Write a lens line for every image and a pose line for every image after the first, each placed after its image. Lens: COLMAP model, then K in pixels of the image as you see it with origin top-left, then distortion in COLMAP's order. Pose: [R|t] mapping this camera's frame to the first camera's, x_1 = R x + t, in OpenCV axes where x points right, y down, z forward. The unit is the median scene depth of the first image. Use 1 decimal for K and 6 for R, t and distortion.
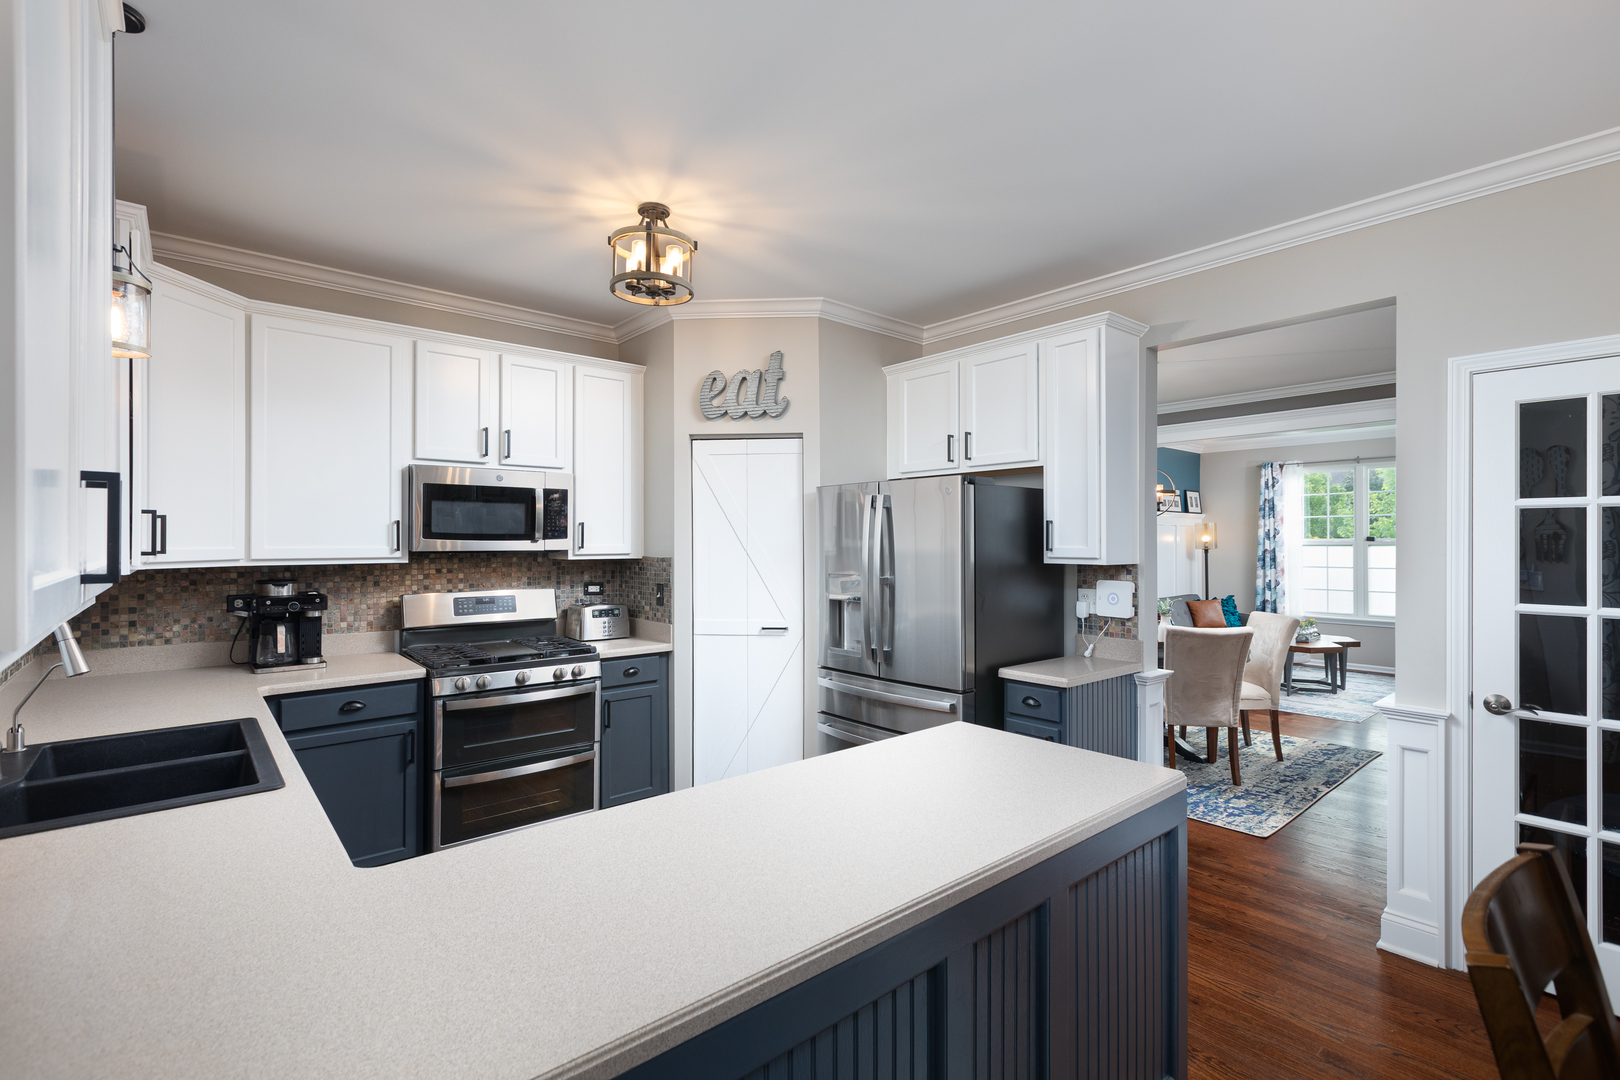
lens RADIAL K [[715.5, 0, 808.3], [0, 715.5, 546.5], [0, 0, 1]] dist [0.002730, -0.000519]
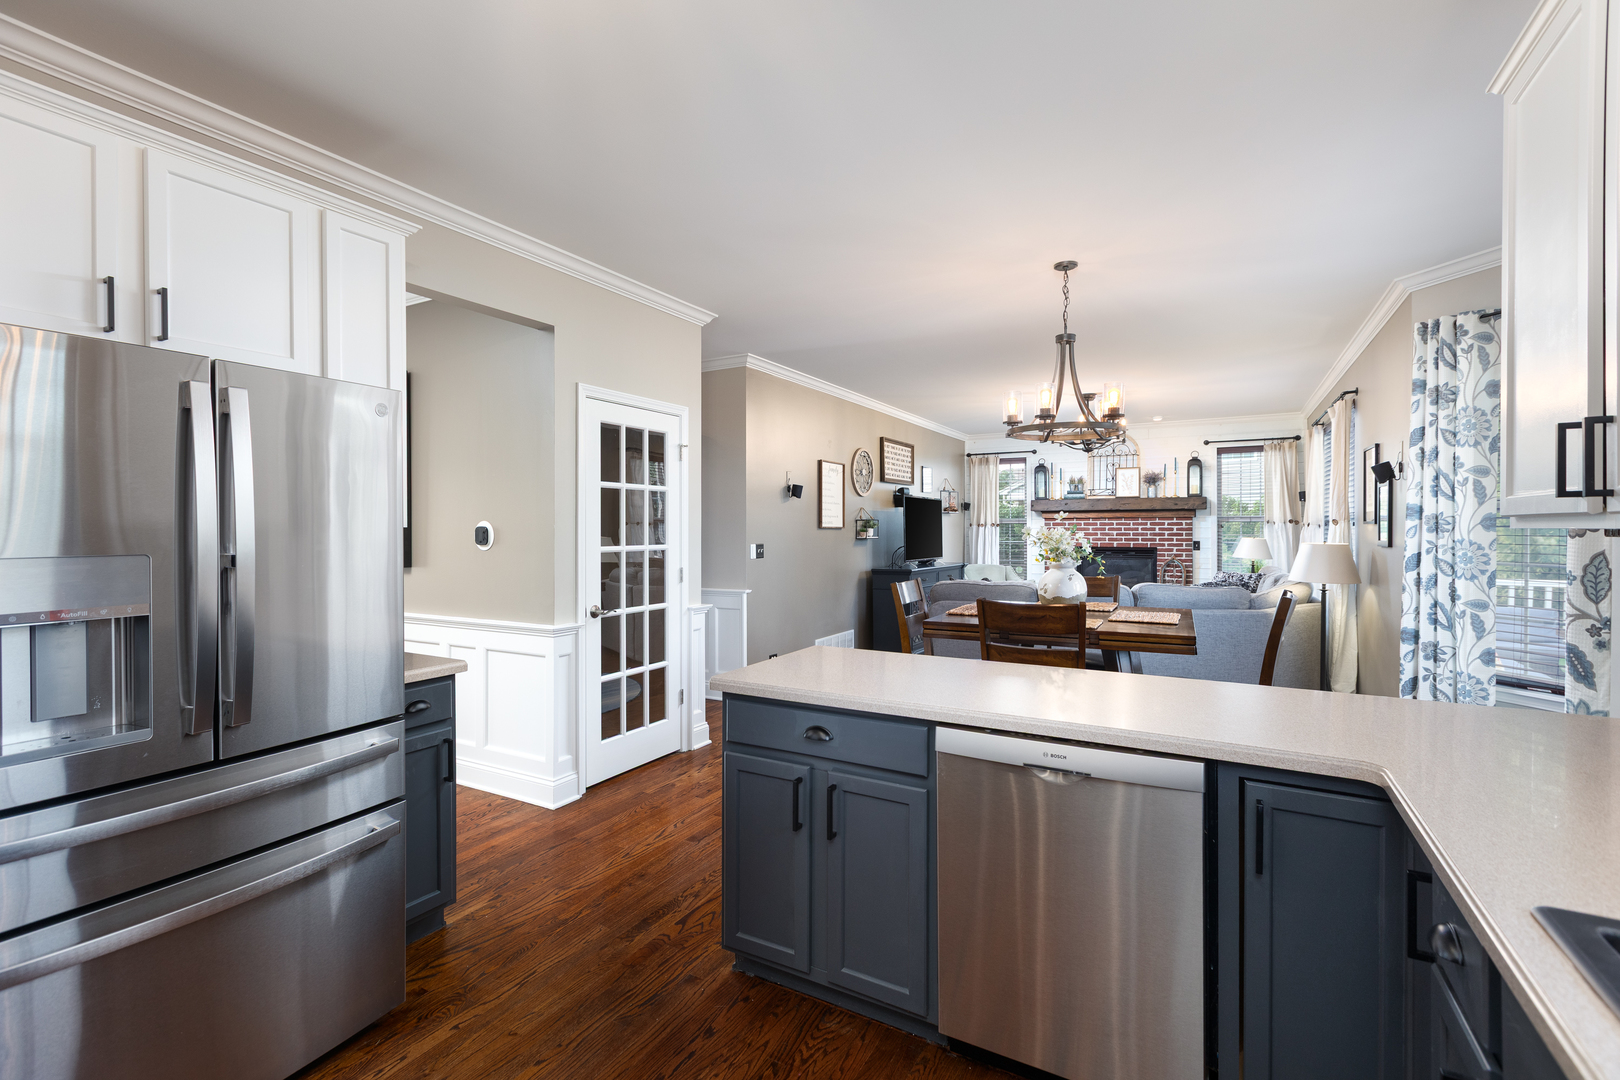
lens RADIAL K [[715.5, 0, 819.5], [0, 715.5, 532.2], [0, 0, 1]] dist [0.002730, -0.000519]
pose [[-0.339627, -0.007943, 0.940527, -0.461261], [0.006616, 0.999919, 0.010834, 0.022416], [-0.940537, 0.009902, -0.339547, 0.721815]]
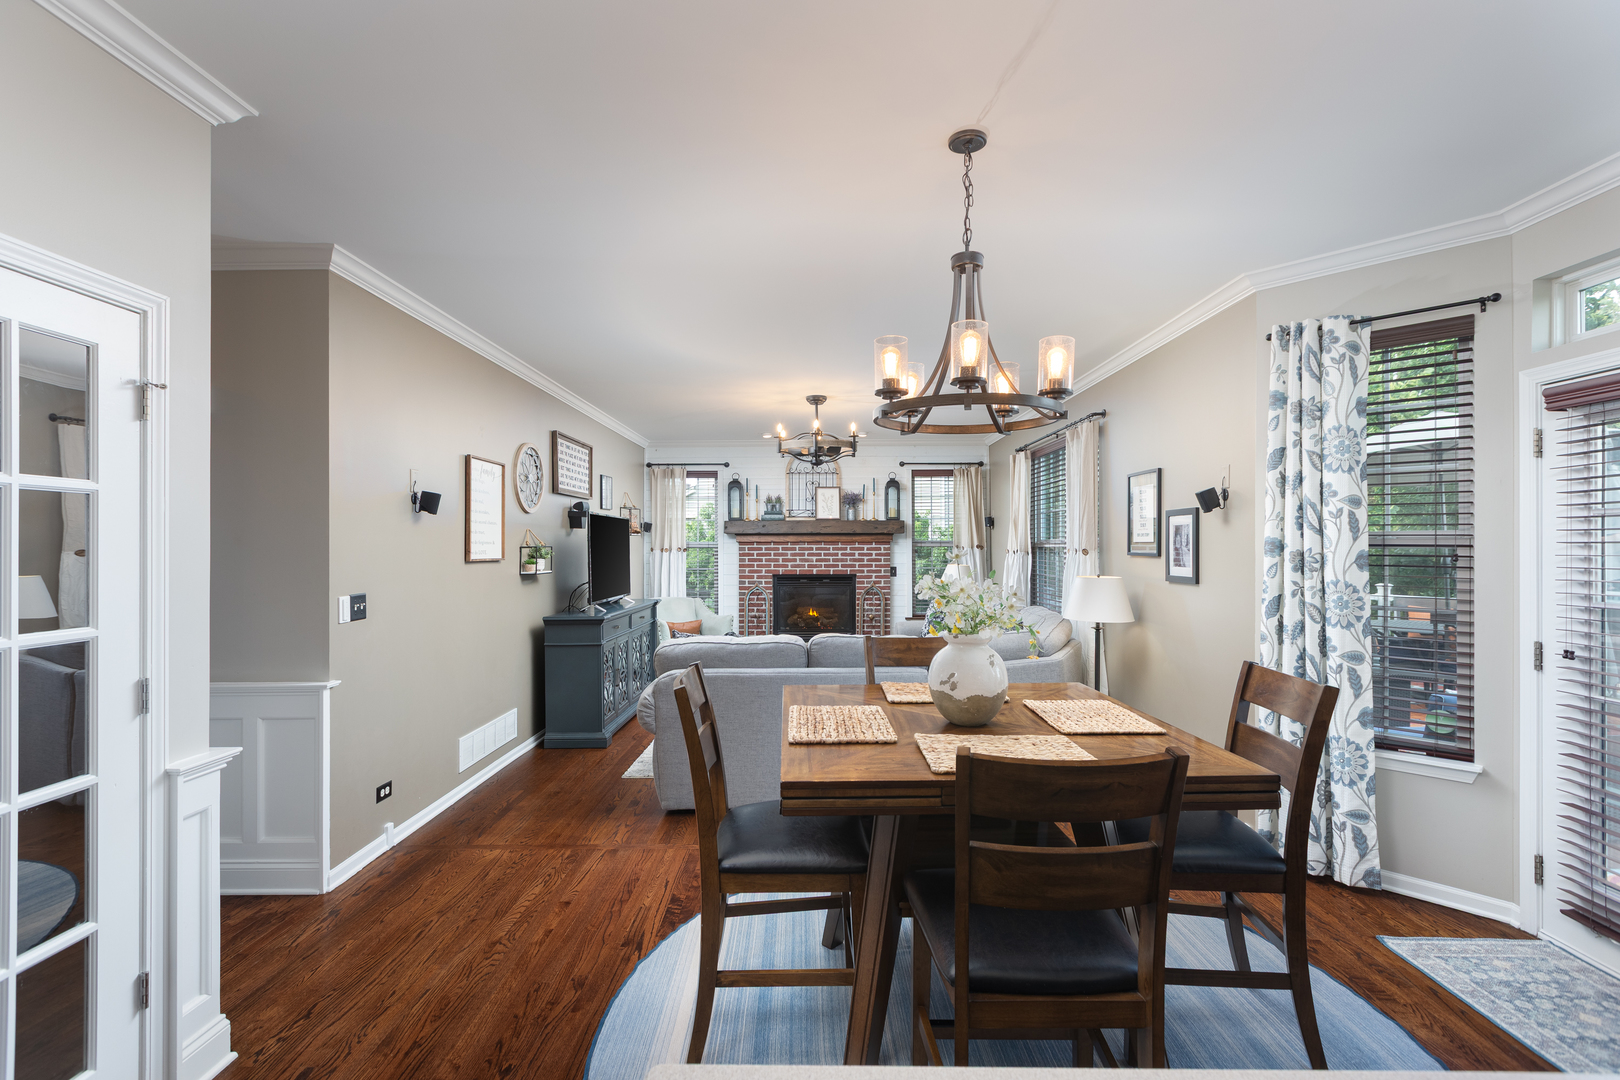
lens RADIAL K [[715.5, 0, 804.6], [0, 715.5, 543.6], [0, 0, 1]] dist [0.002730, -0.000519]
pose [[-0.743862, -0.000819, 0.668333, 0.091248], [0.003577, 0.999980, 0.005206, -0.002262], [-0.668324, 0.006263, -0.743844, 0.592701]]
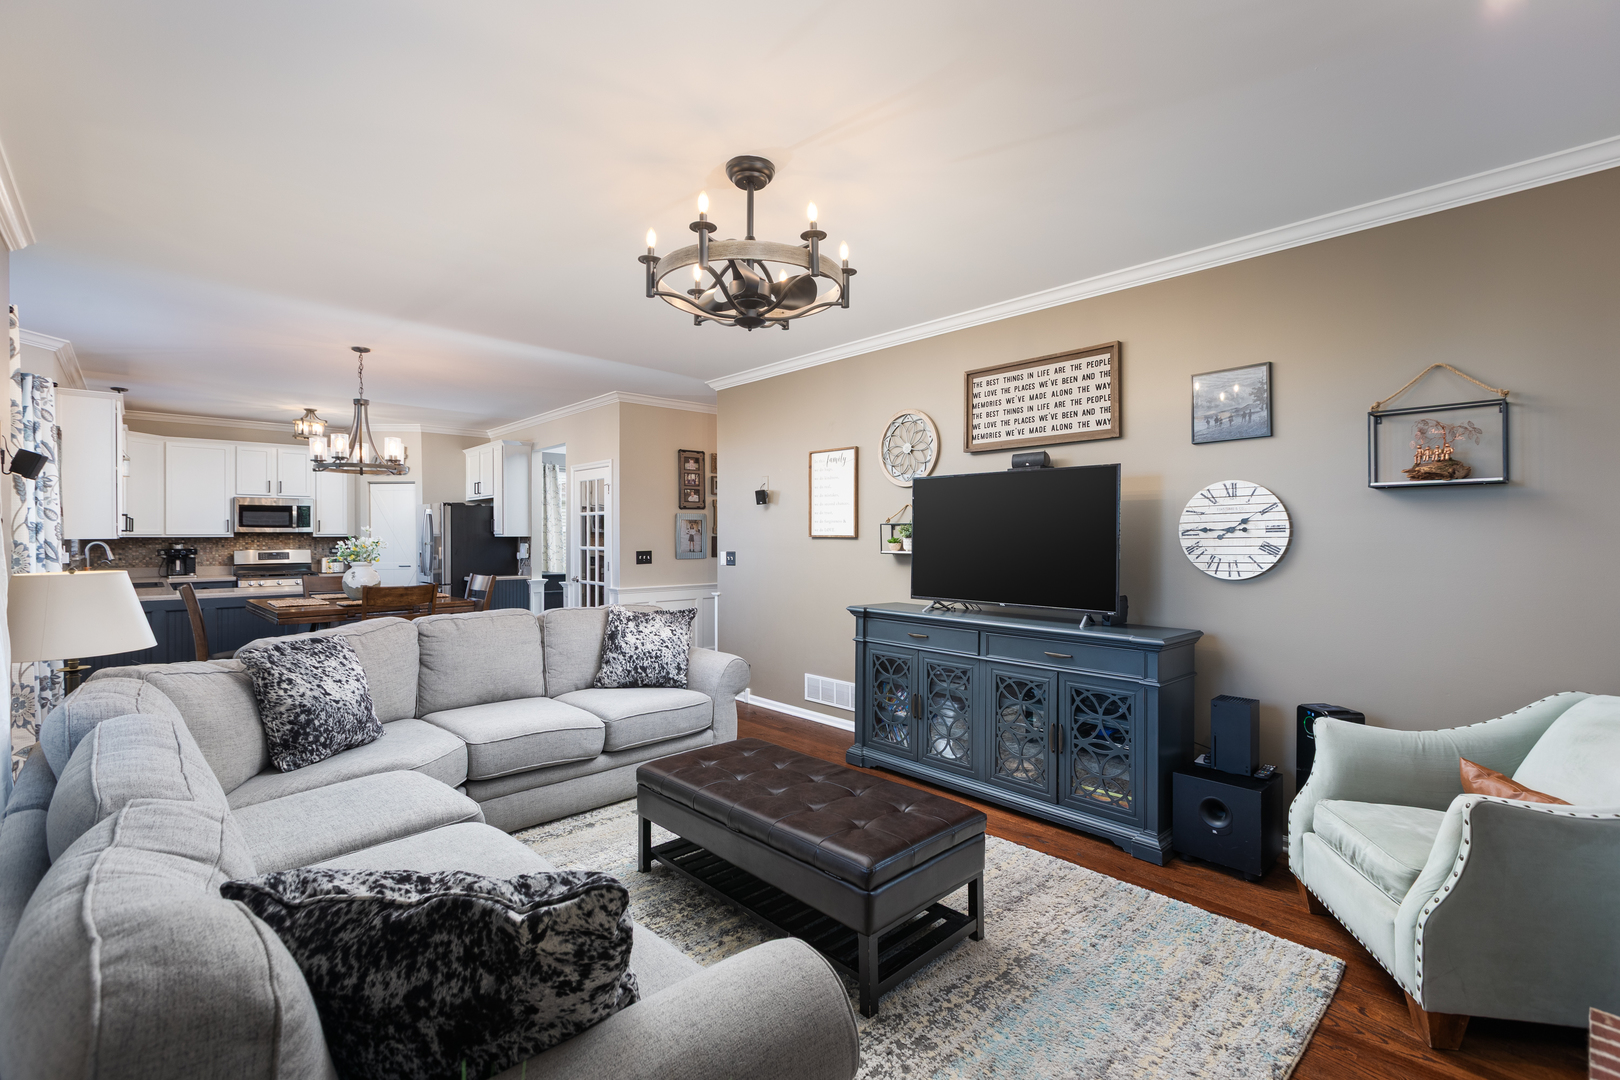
lens RADIAL K [[715.5, 0, 796.2], [0, 715.5, 541.8], [0, 0, 1]] dist [0.002730, -0.000519]
pose [[0.999678, -0.002971, 0.025191, 1.254144], [0.002914, 0.999993, 0.002276, 0.038366], [-0.025197, -0.002202, 0.999680, -1.442359]]
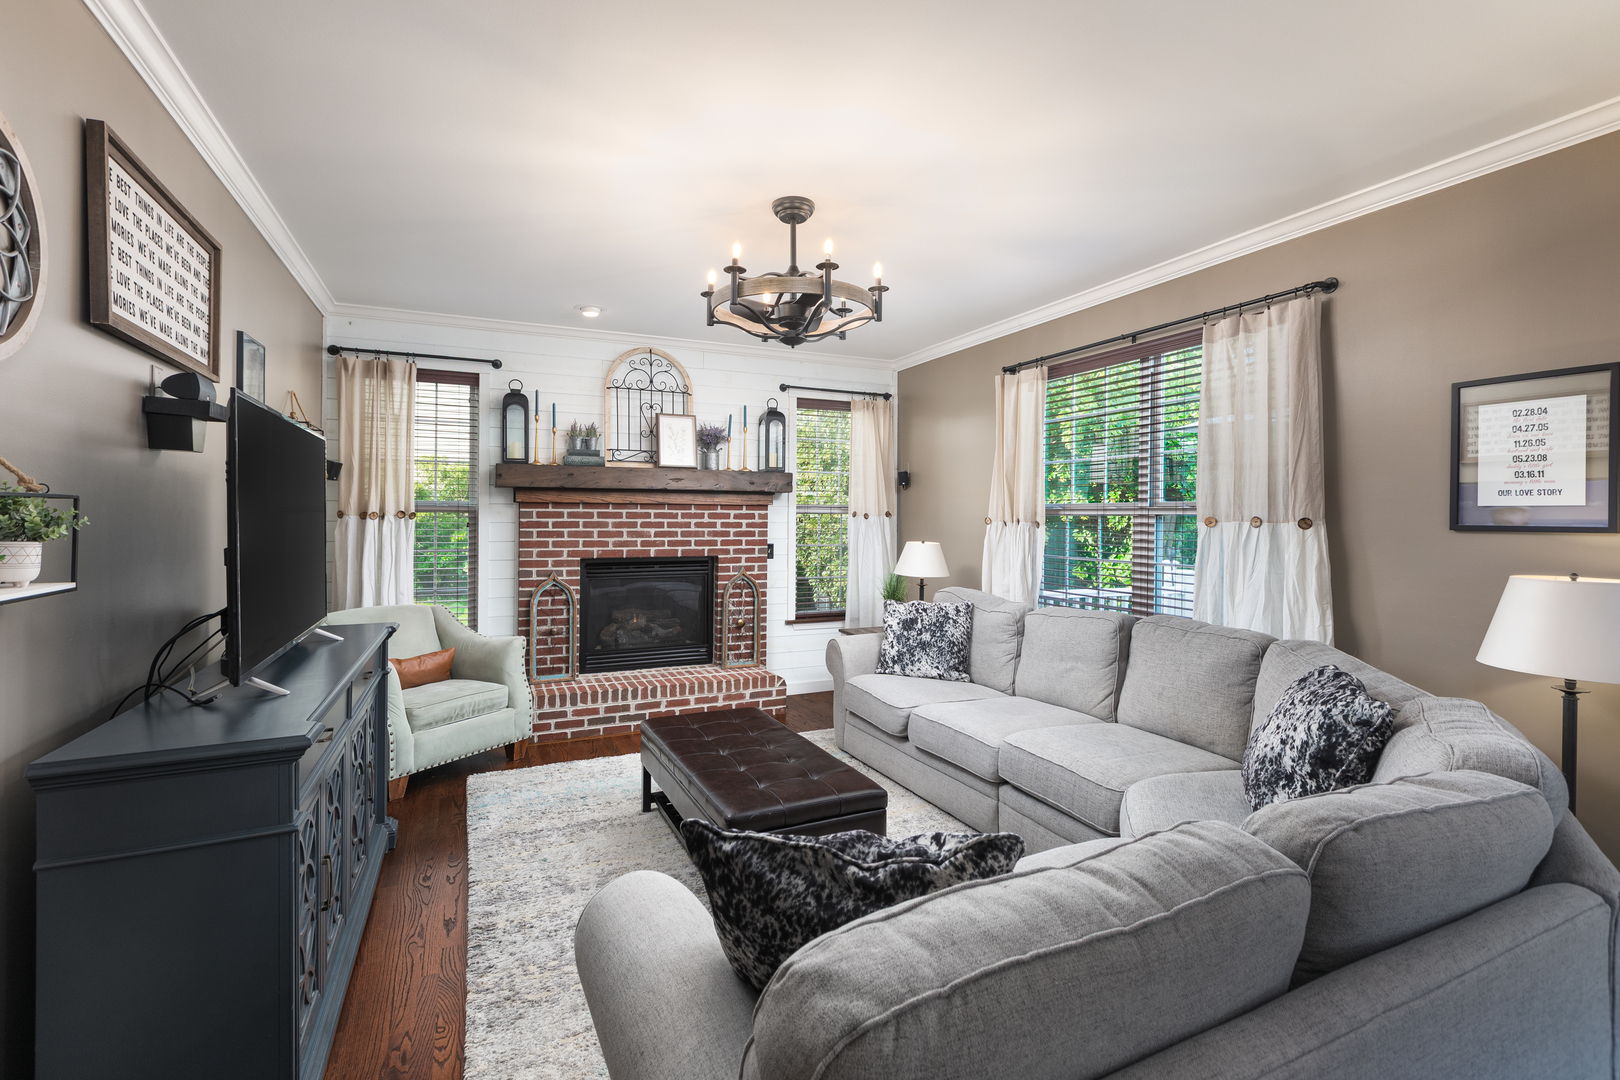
lens RADIAL K [[715.5, 0, 779.3], [0, 715.5, 513.9], [0, 0, 1]] dist [0.002730, -0.000519]
pose [[-0.953052, -0.010117, 0.302637, 0.989356], [-0.008418, 0.999941, 0.006920, 0.012819], [-0.302689, 0.004047, -0.953081, 0.092862]]
